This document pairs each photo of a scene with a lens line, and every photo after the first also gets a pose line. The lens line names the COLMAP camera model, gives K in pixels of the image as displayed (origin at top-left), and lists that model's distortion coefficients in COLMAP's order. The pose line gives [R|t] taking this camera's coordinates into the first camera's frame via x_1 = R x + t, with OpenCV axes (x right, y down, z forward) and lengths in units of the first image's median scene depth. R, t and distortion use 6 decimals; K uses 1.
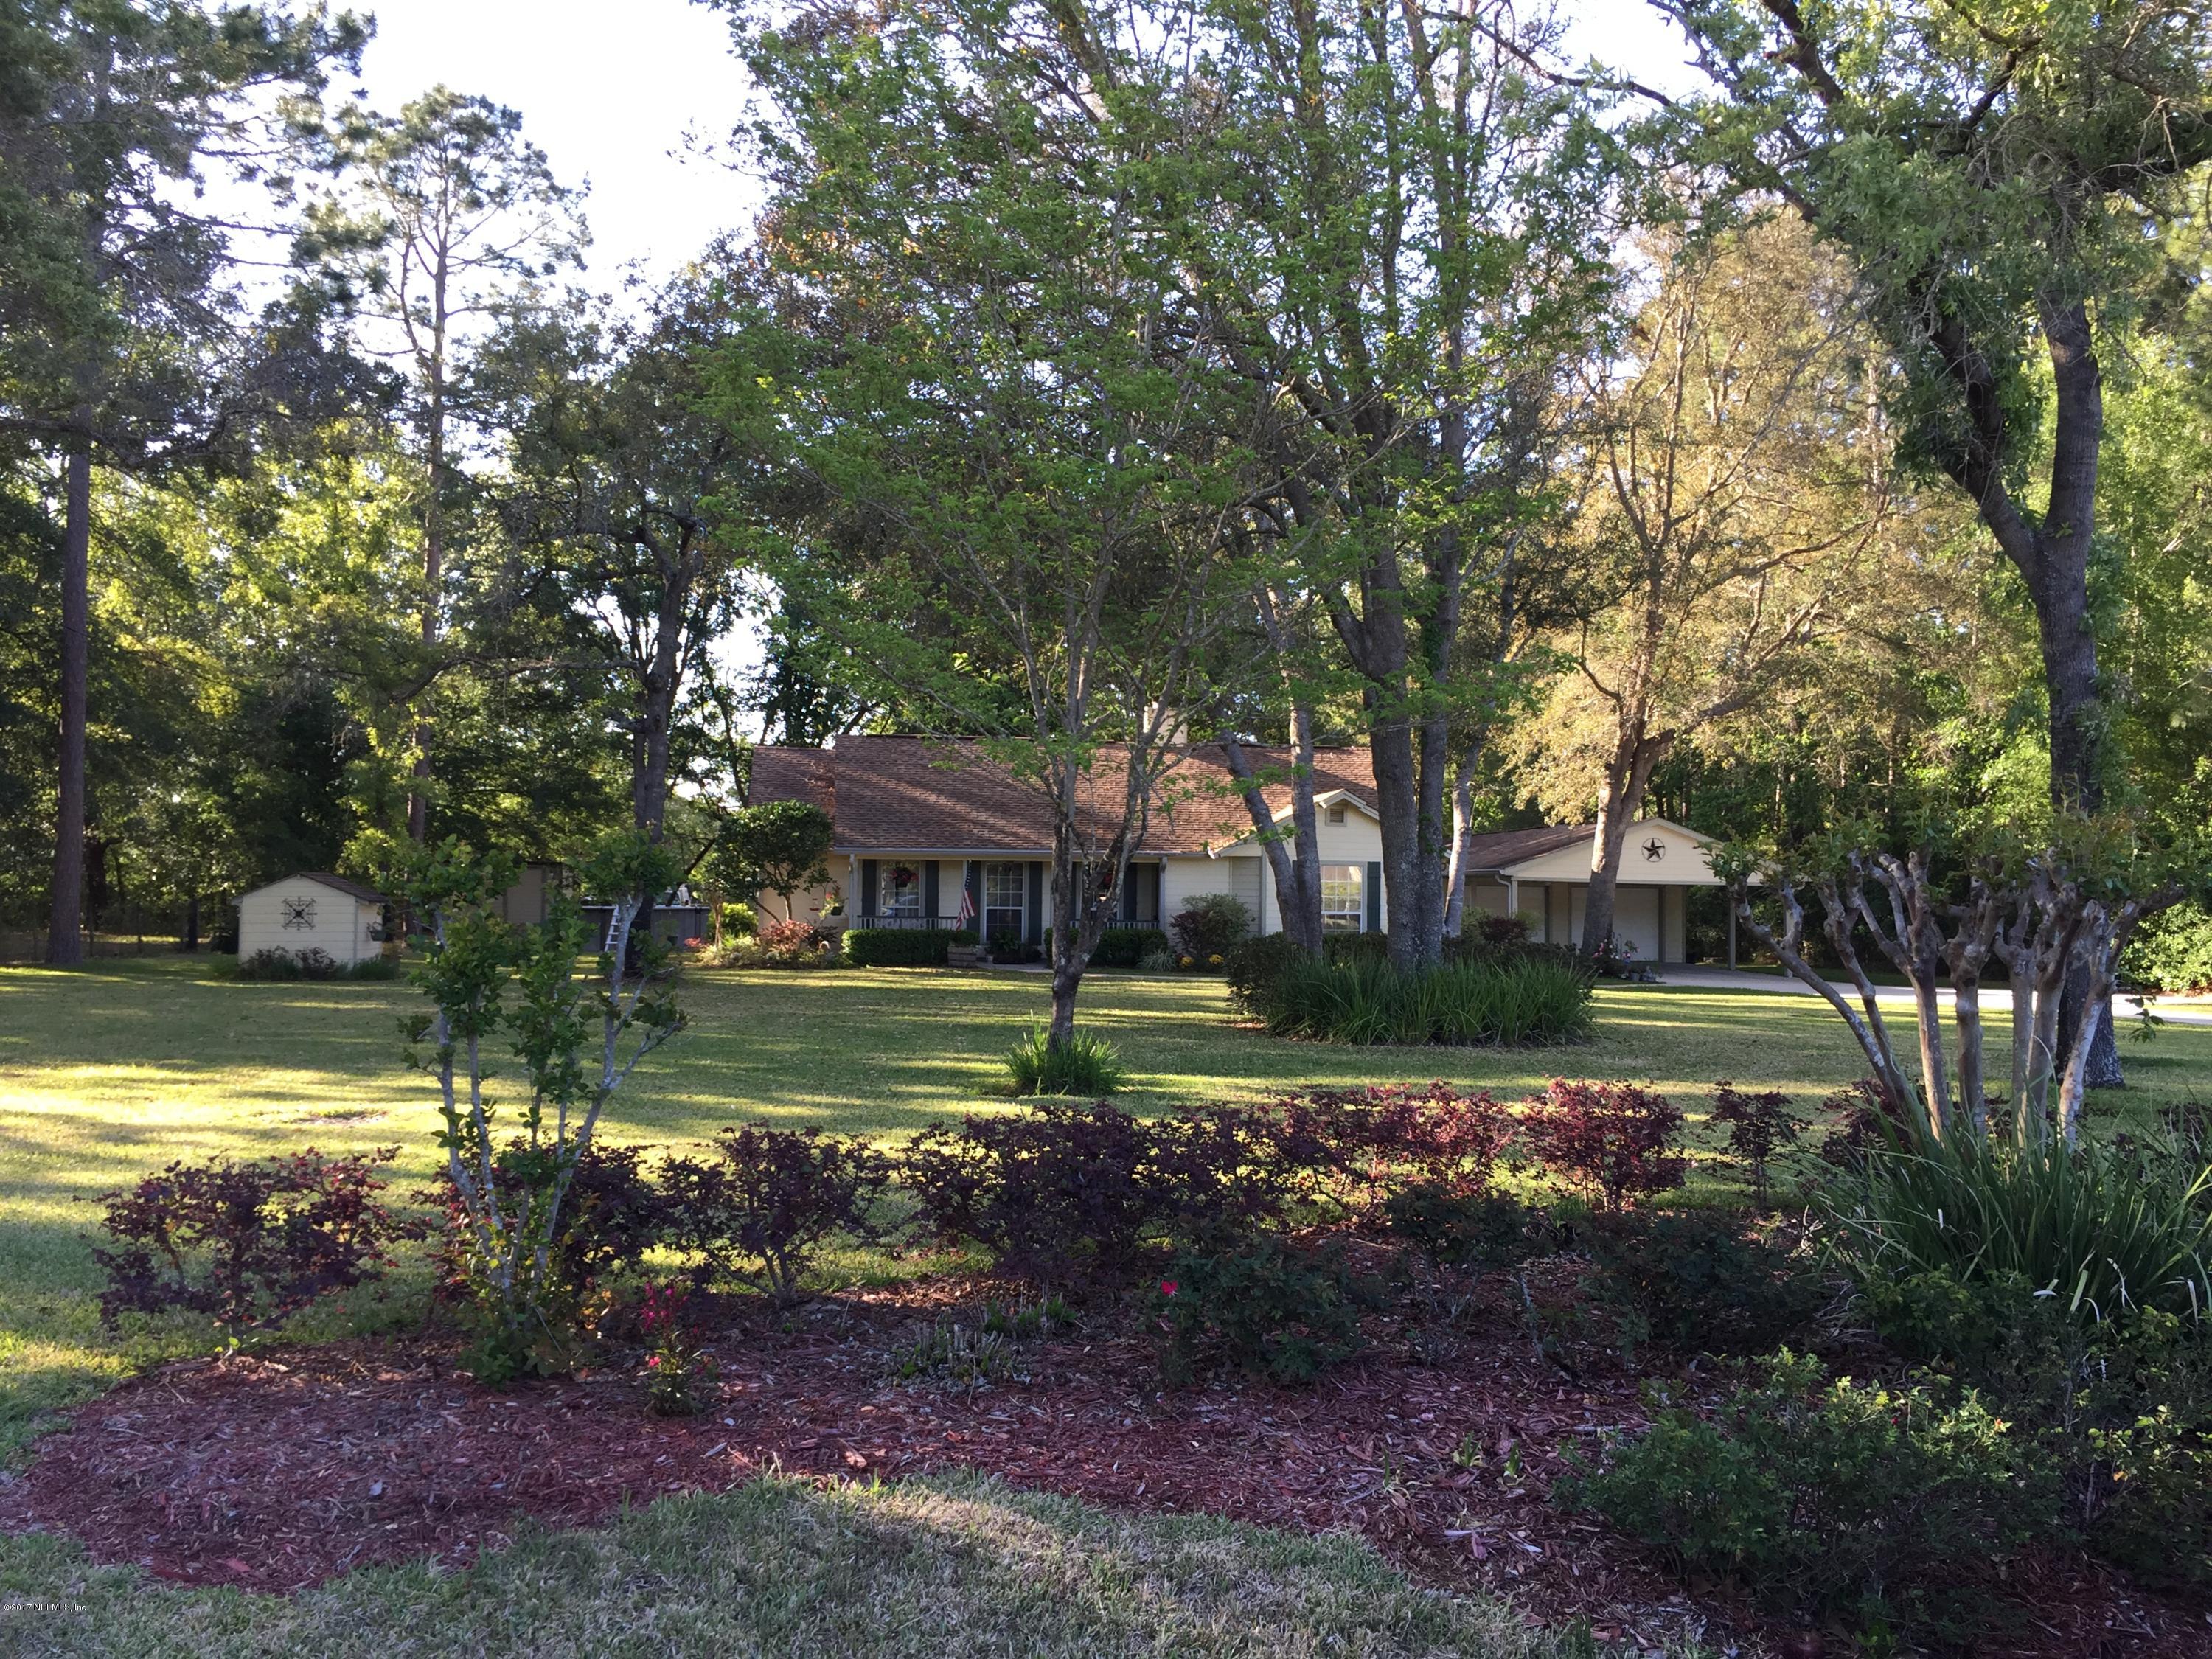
lens RADIAL K [[1853.9, 0, 1106.0], [0, 1853.9, 829.5], [0, 0, 1]] dist [-0.000496, -0.000144]
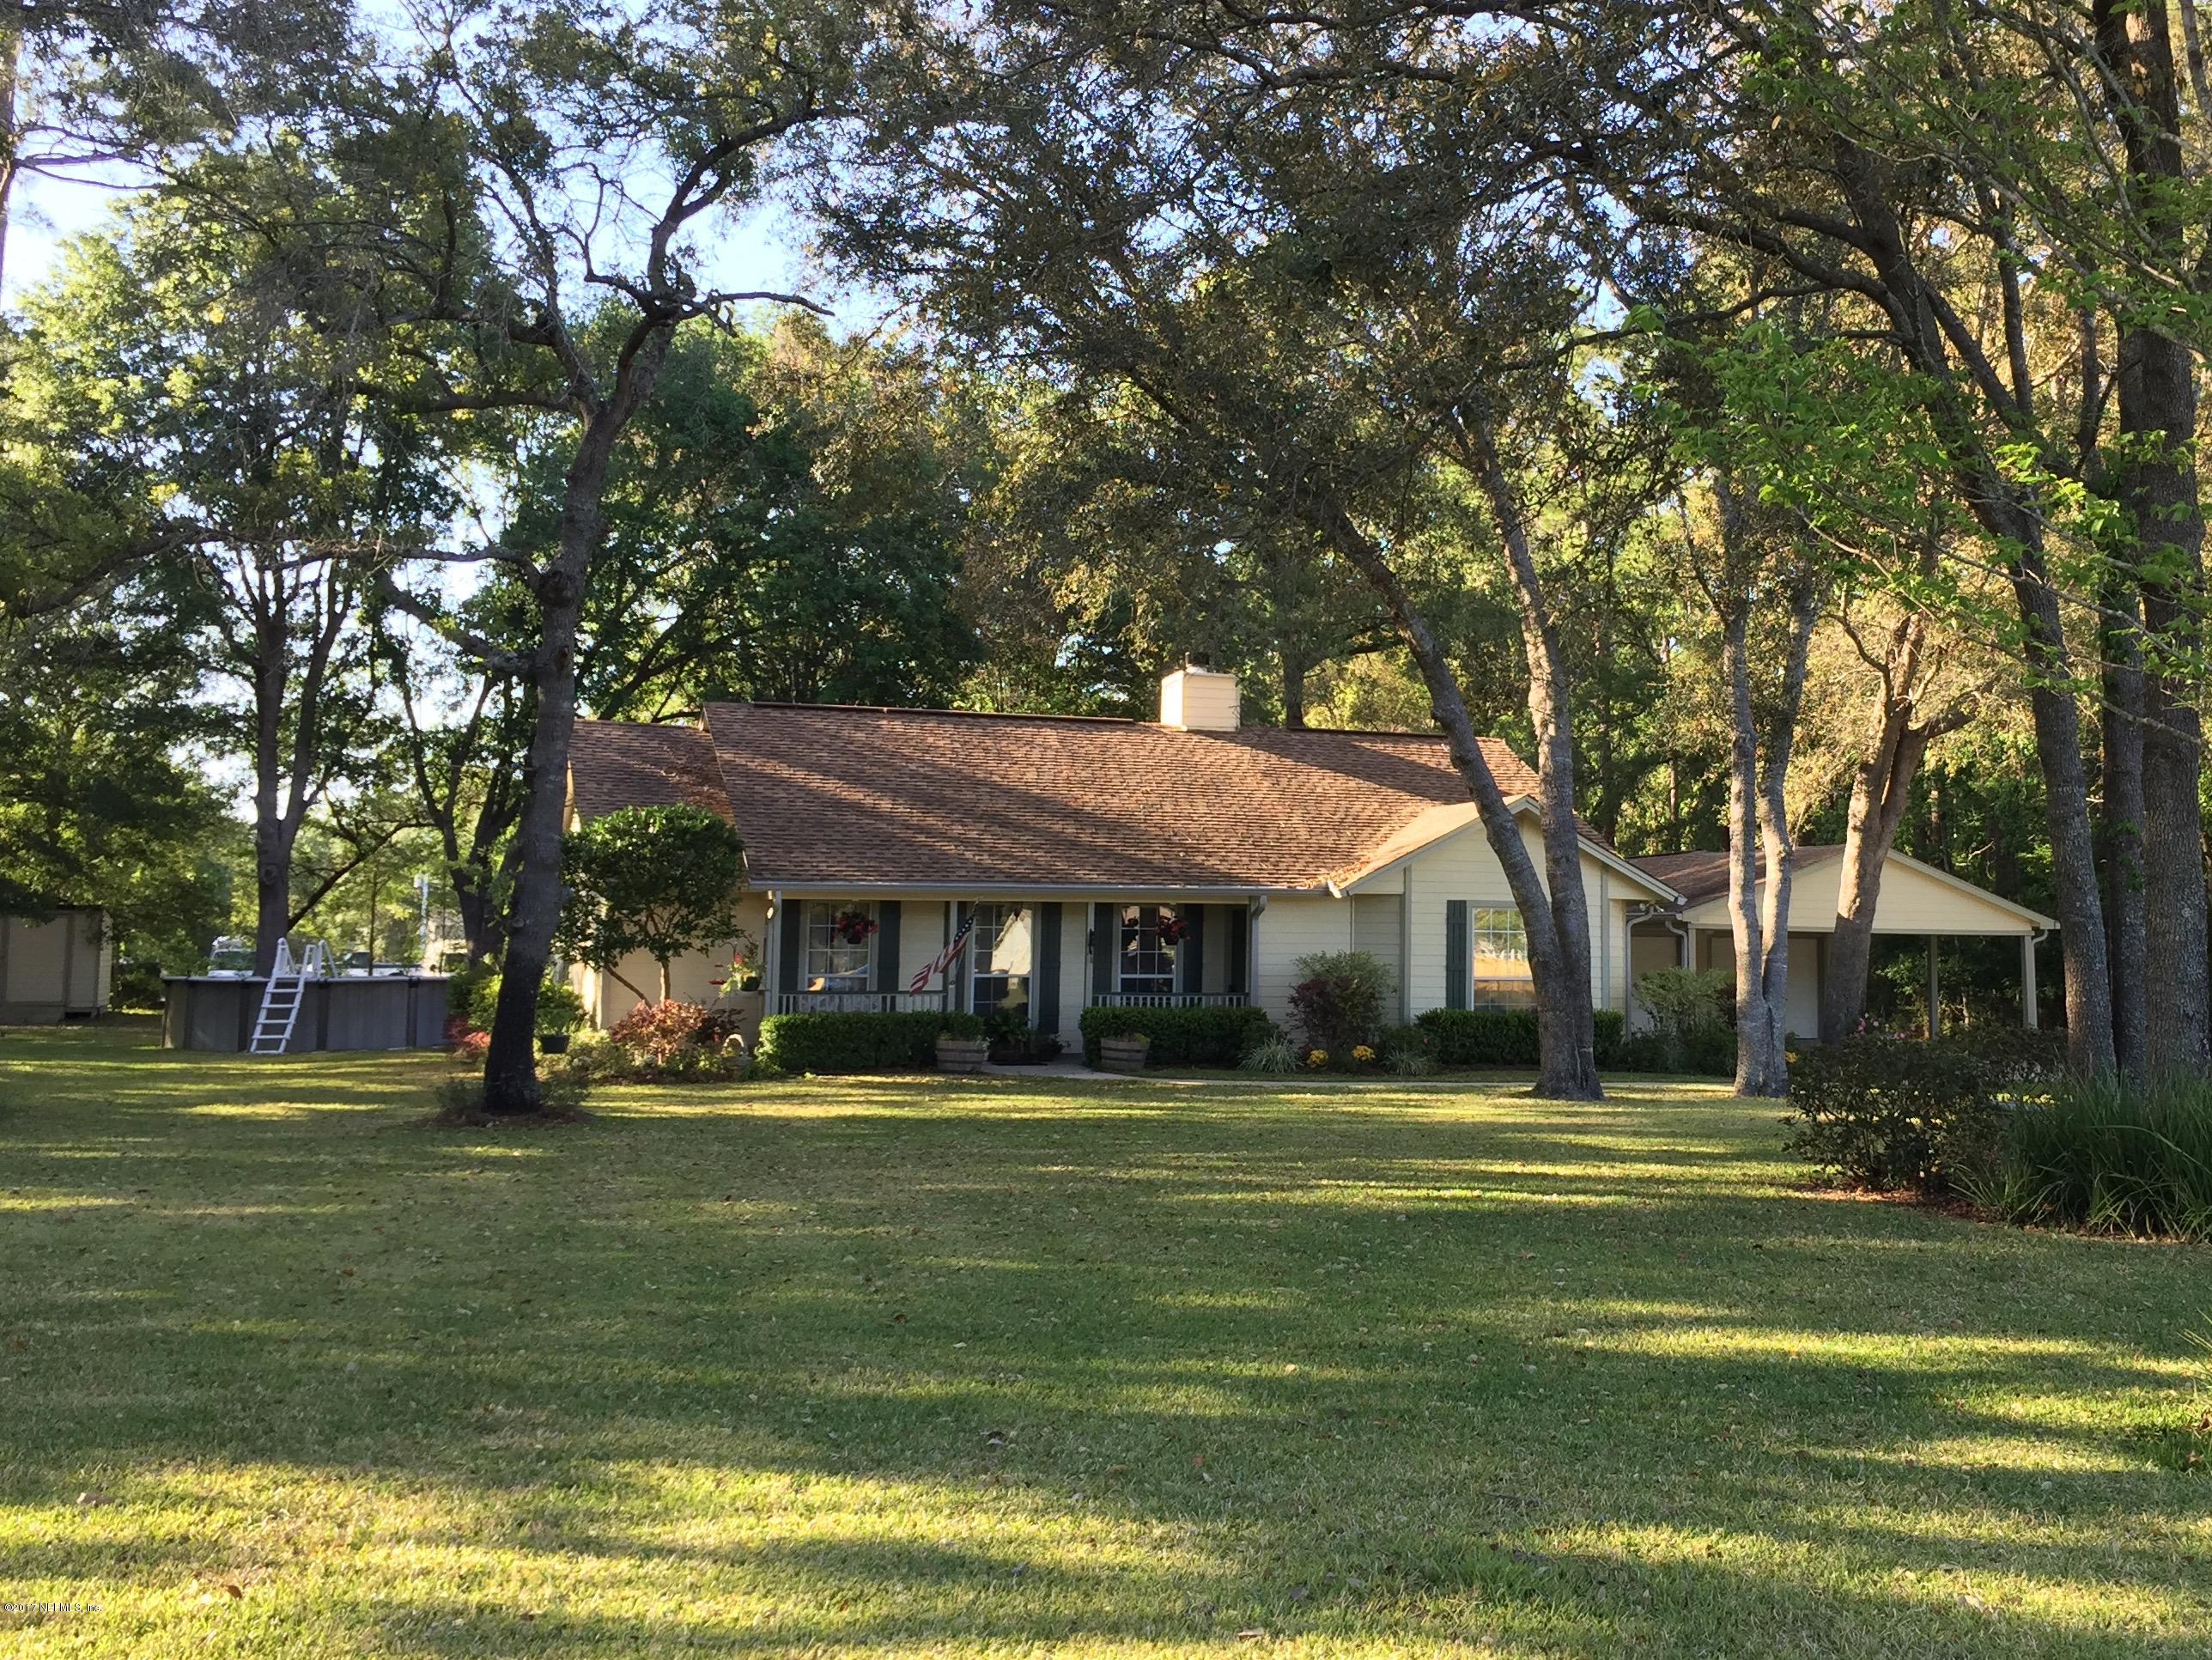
lens RADIAL K [[1909.9, 0, 1106.0], [0, 1909.9, 830.0], [0, 0, 1]] dist [0.088952, 0.000634]
pose [[0.963741, 0.008460, 0.266706, -0.201786], [-0.003369, 0.999803, -0.019540, 0.005017], [-0.266818, 0.017933, 0.963580, 0.361450]]
